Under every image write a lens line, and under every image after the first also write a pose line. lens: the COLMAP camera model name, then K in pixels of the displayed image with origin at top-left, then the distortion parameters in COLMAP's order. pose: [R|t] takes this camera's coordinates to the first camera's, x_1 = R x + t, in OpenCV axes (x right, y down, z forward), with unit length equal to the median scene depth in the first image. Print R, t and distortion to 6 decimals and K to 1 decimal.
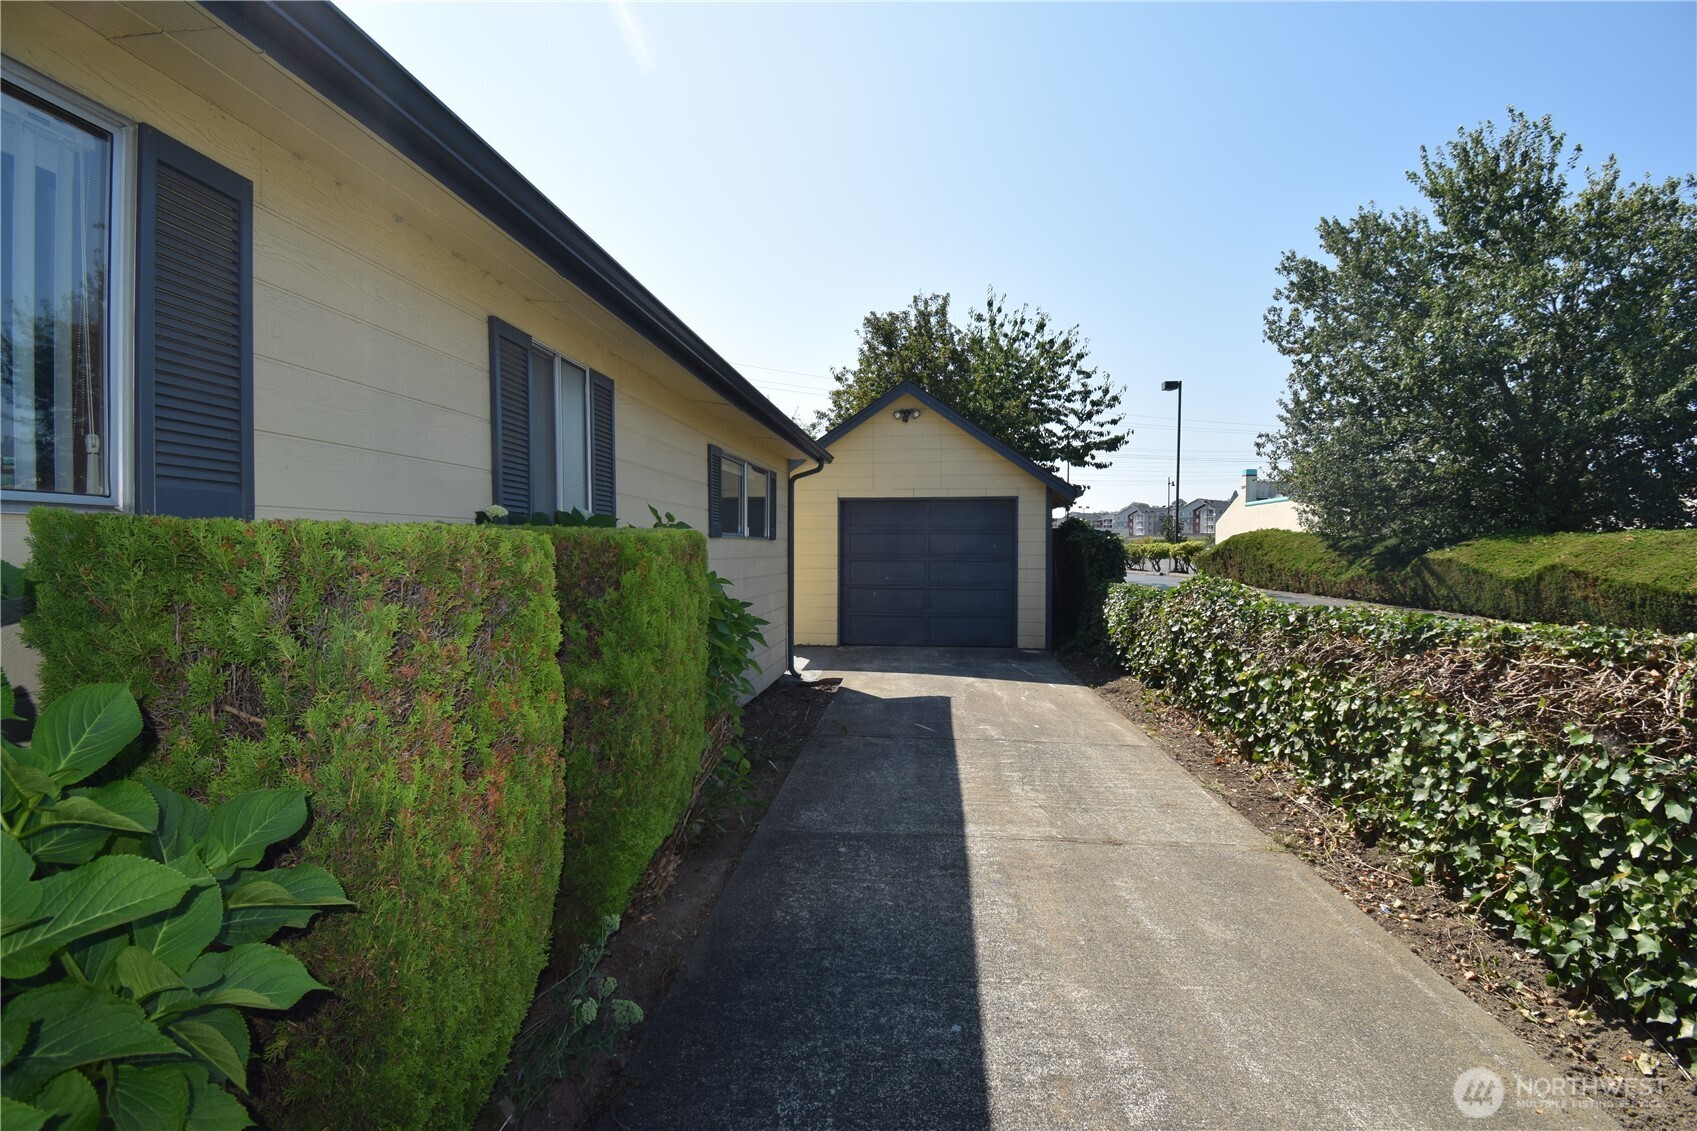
lens RADIAL K [[756.3, 0, 854.6], [0, 756.3, 569.6], [0, 0, 1]] dist [0.019438, -0.026156]
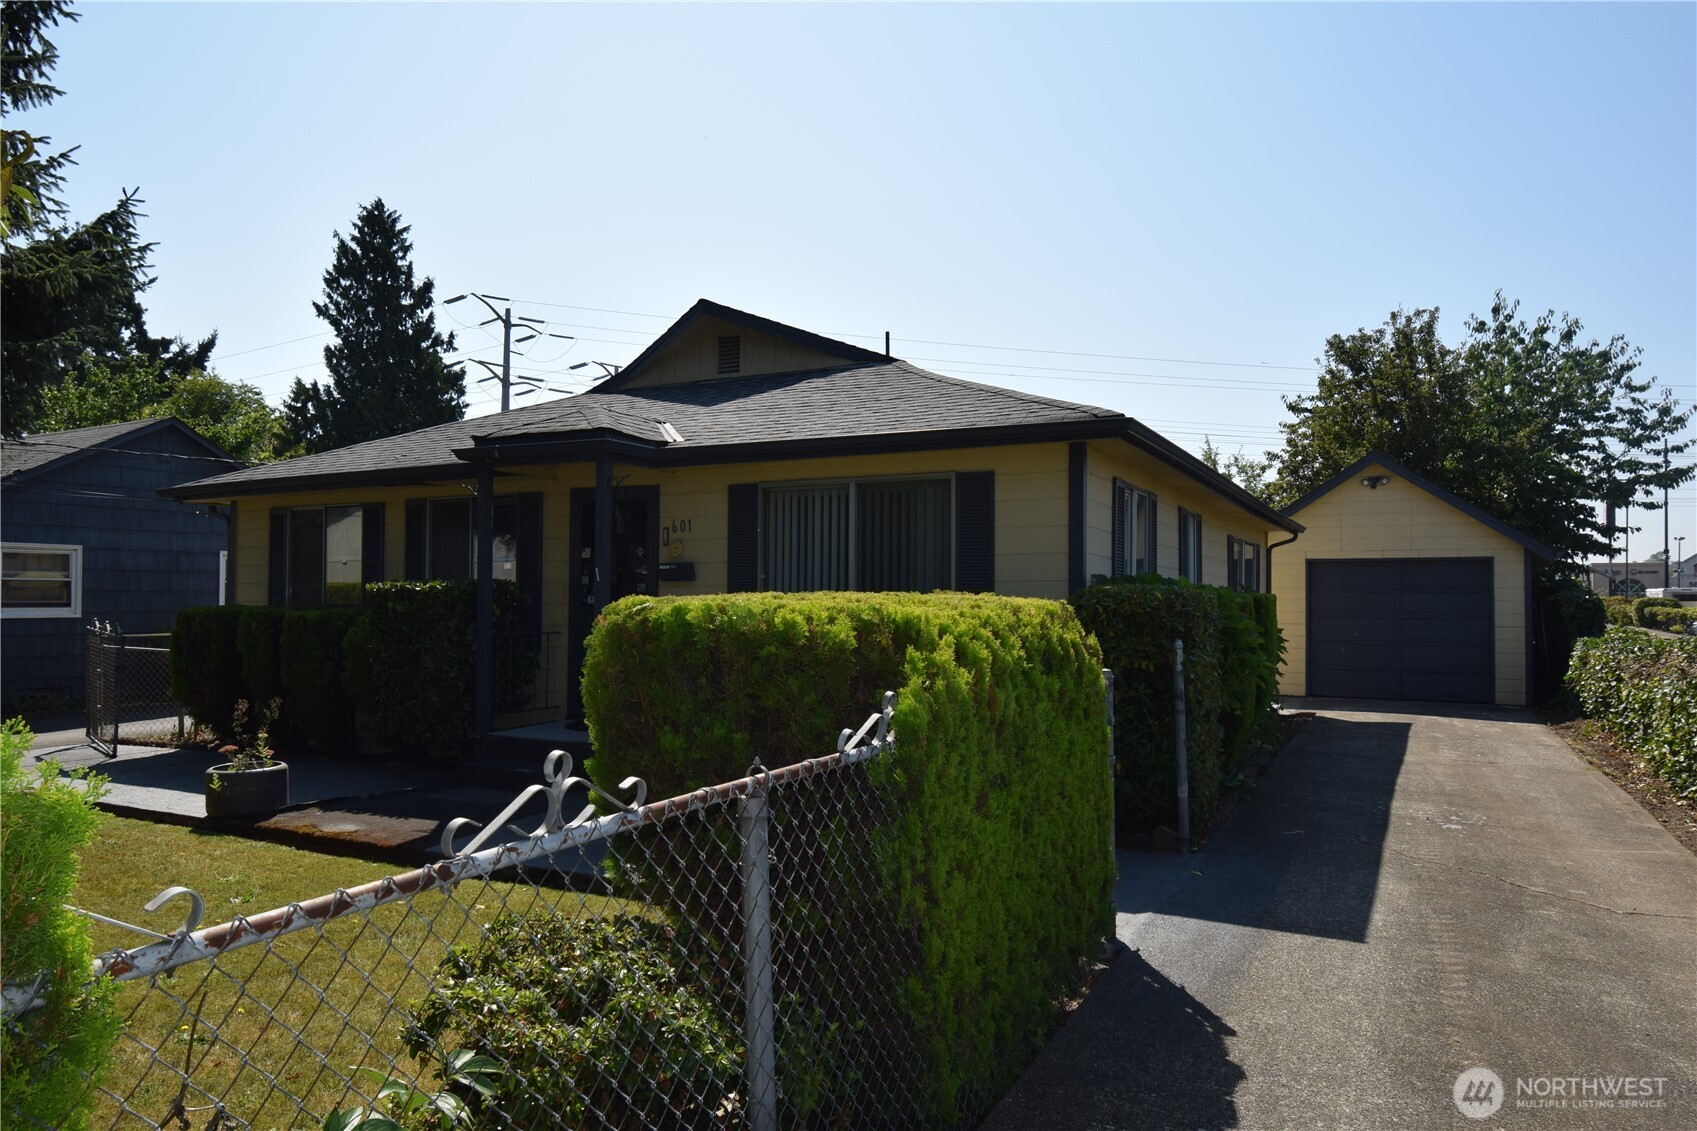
lens RADIAL K [[1104.9, 0, 847.2], [0, 1104.9, 569.8], [0, 0, 1]] dist [0.009311, -0.023690]
pose [[0.925253, -0.002592, -0.379342, -0.022626], [-0.021879, 0.997947, -0.060184, 0.024104], [0.378720, 0.063986, 0.923297, -0.562414]]
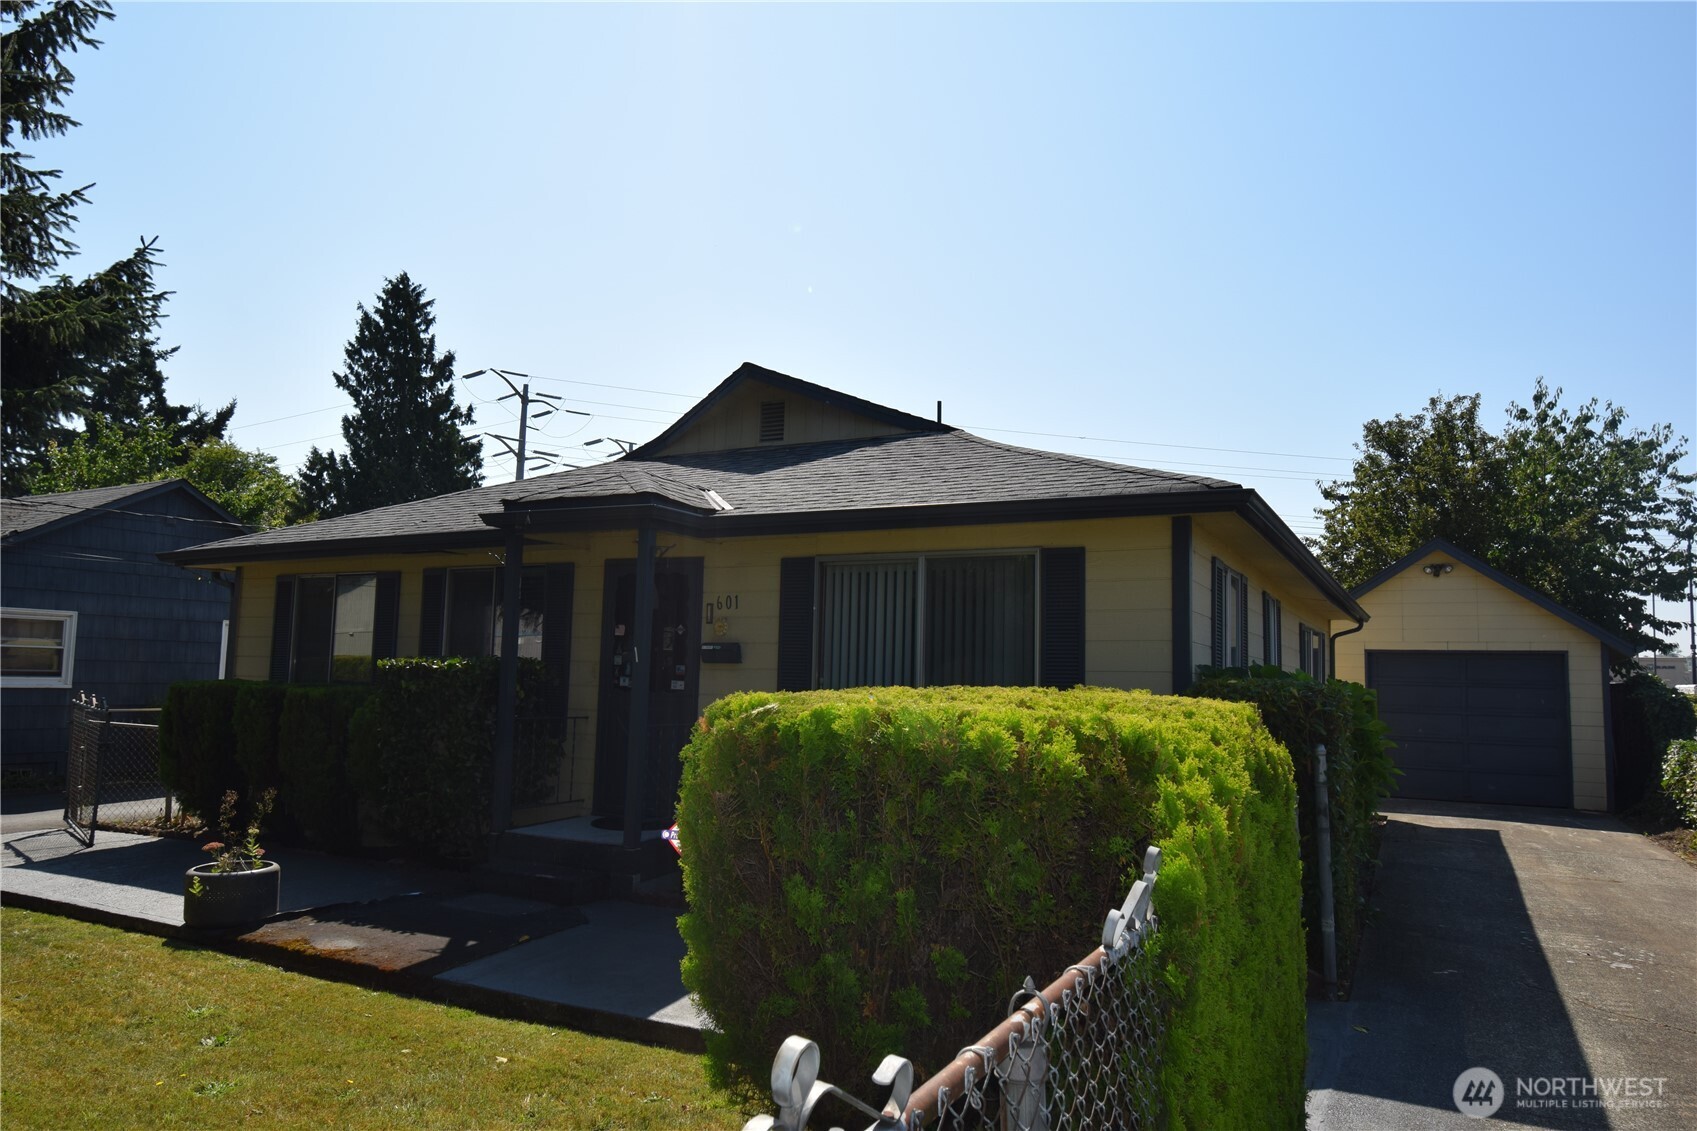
lens RADIAL K [[1107.3, 0, 851.6], [0, 1107.3, 568.1], [0, 0, 1]] dist [0.007970, -0.021457]
pose [[0.924096, -0.013946, -0.381906, -0.070964], [-0.040257, 0.990222, -0.133568, 0.019714], [0.380034, 0.138804, 0.914498, -0.519963]]
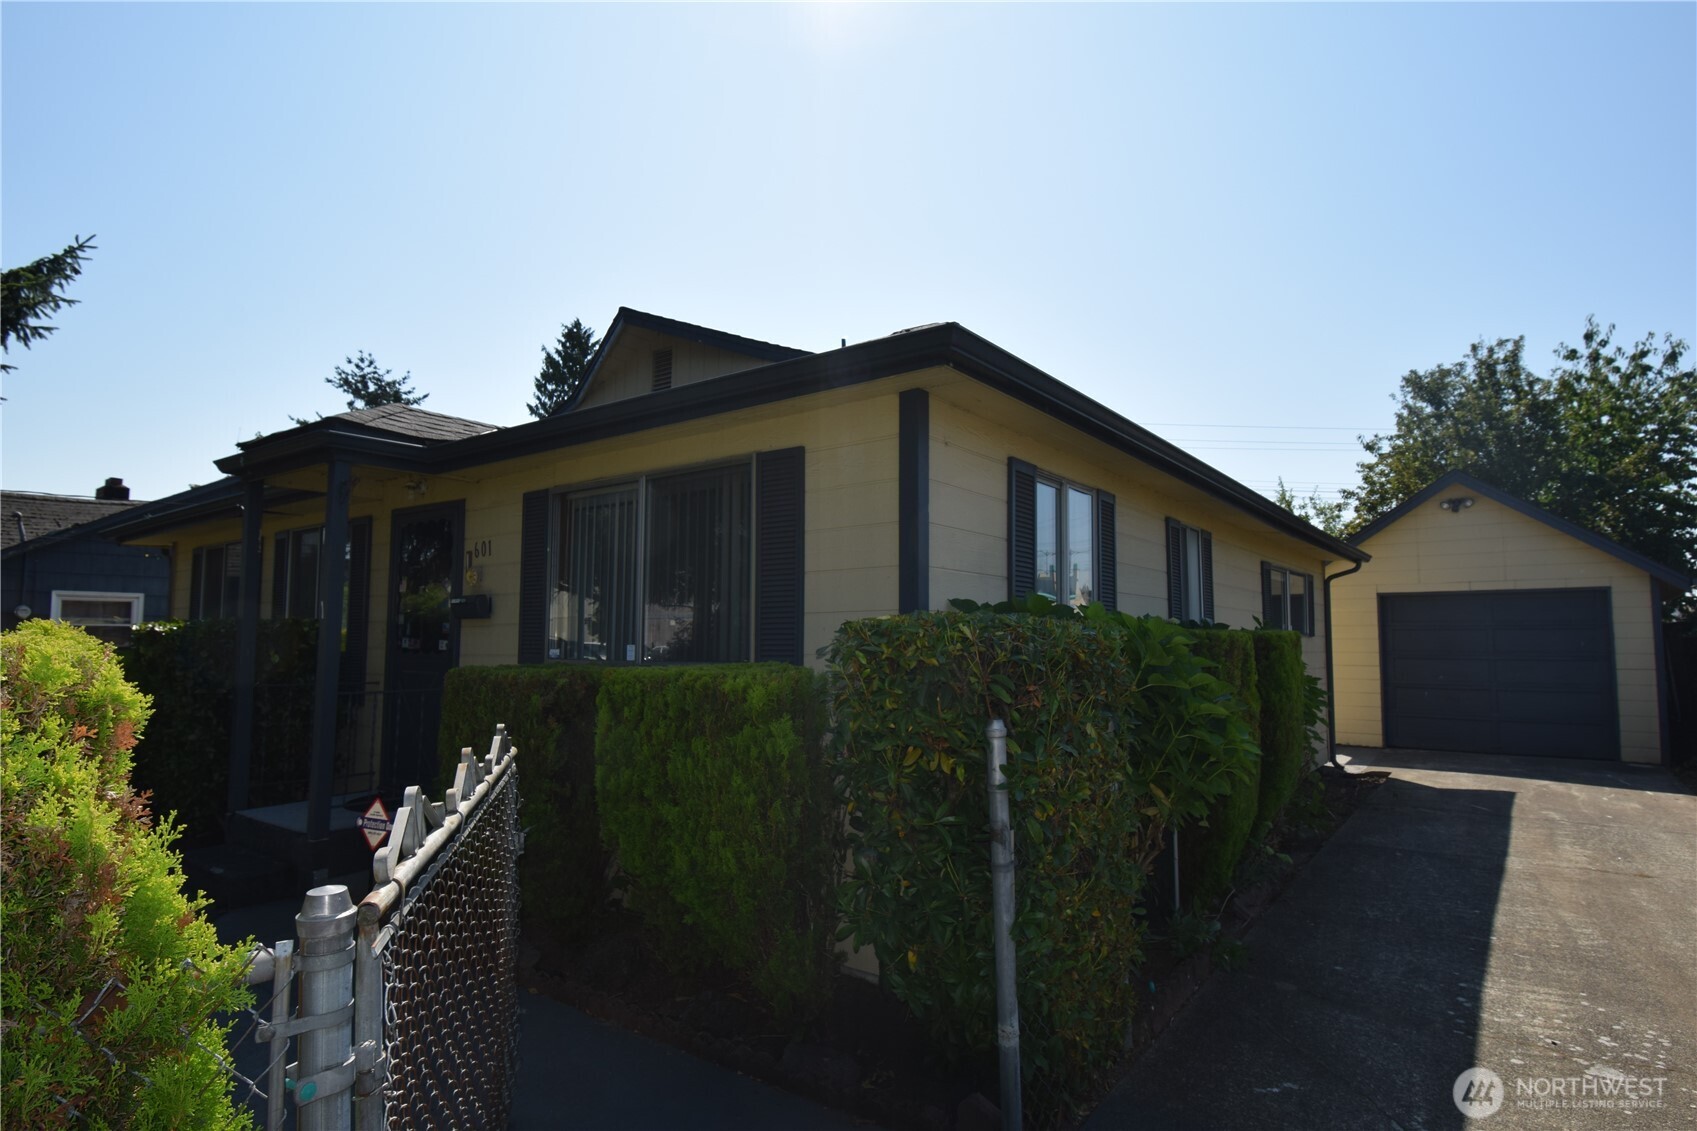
lens RADIAL K [[898.9, 0, 844.8], [0, 898.9, 567.3], [0, 0, 1]] dist [0.015175, -0.026790]
pose [[0.851516, -0.038859, -0.522887, 0.001982], [-0.022561, 0.993611, -0.110582, 0.012560], [0.523843, 0.105959, 0.845199, -0.270756]]
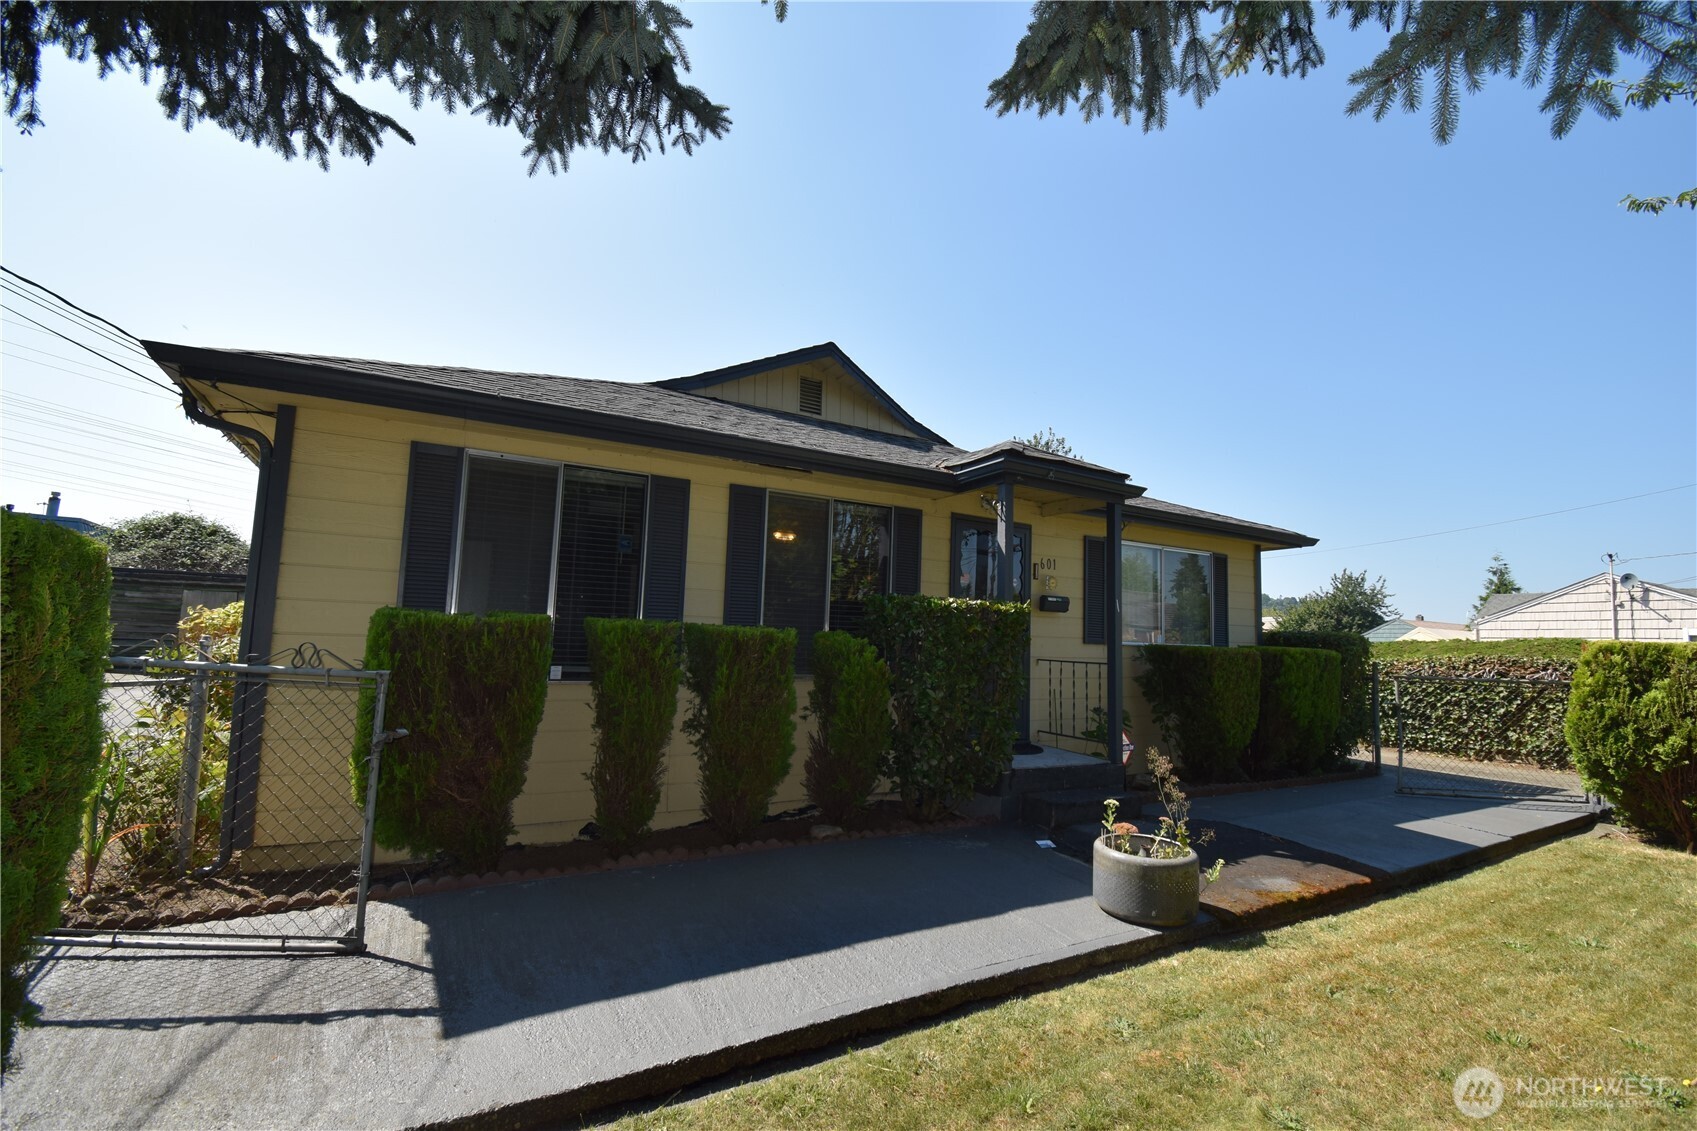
lens RADIAL K [[756.3, 0, 854.6], [0, 756.3, 569.6], [0, 0, 1]] dist [0.019438, -0.026156]
pose [[0.810718, 0.084335, 0.579330, -0.747603], [-0.017179, 0.992571, -0.120451, 0.028877], [-0.585184, 0.087699, 0.806144, -0.340002]]
